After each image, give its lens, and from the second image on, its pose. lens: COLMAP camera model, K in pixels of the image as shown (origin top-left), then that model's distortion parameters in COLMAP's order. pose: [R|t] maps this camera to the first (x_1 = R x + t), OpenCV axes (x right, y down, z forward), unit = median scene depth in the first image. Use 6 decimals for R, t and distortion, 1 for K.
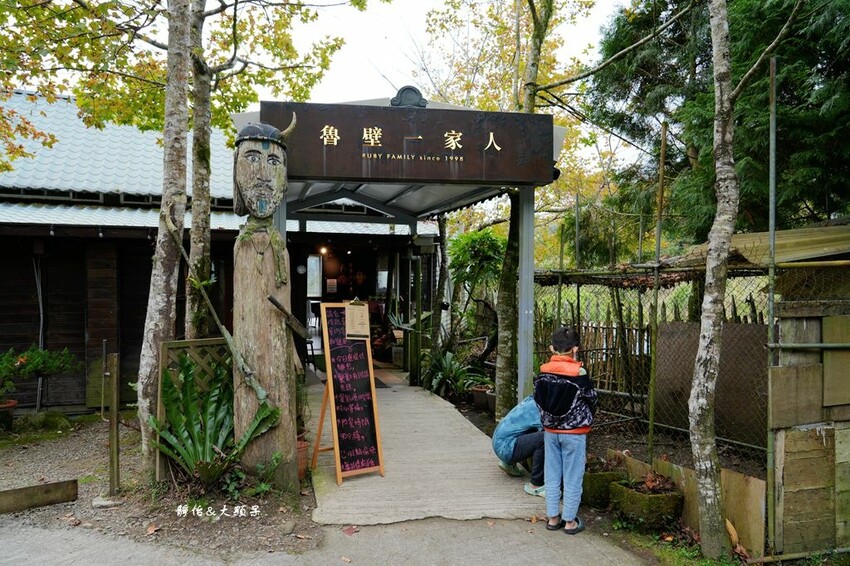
lens RADIAL K [[595.5, 0, 425.0], [0, 595.5, 283.0], [0, 0, 1]] dist [-0.004208, -0.002431]
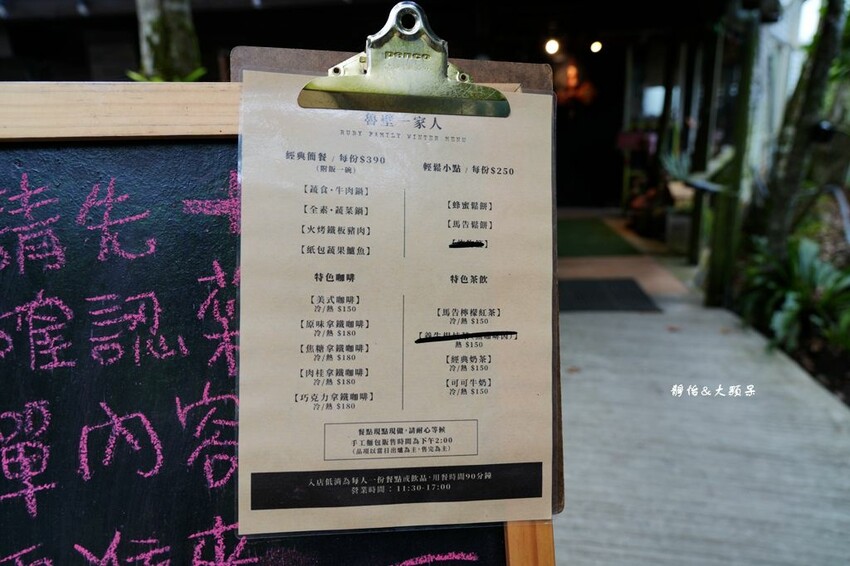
lens RADIAL K [[595.5, 0, 425.0], [0, 595.5, 283.0], [0, 0, 1]] dist [-0.004208, -0.002431]
pose [[0.912956, 0.072278, -0.401605, -0.083186], [0.037301, 0.965286, 0.258520, 0.042730], [0.406349, -0.250997, 0.878568, 0.998431]]
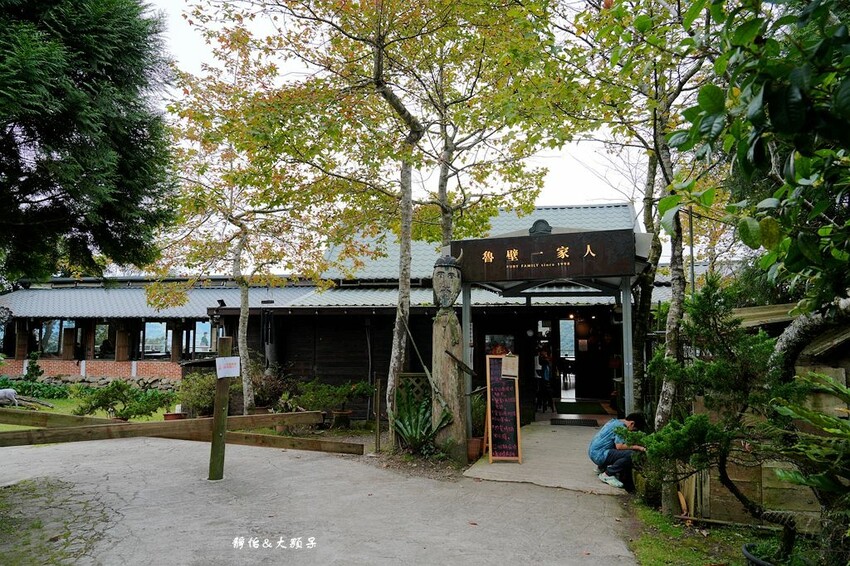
lens RADIAL K [[595.5, 0, 425.0], [0, 595.5, 283.0], [0, 0, 1]] dist [-0.004208, -0.002431]
pose [[0.851499, -0.050412, -0.521926, 0.587480], [-0.001649, 0.995105, -0.098806, -0.002729], [0.524353, 0.084994, 0.847249, -0.552220]]
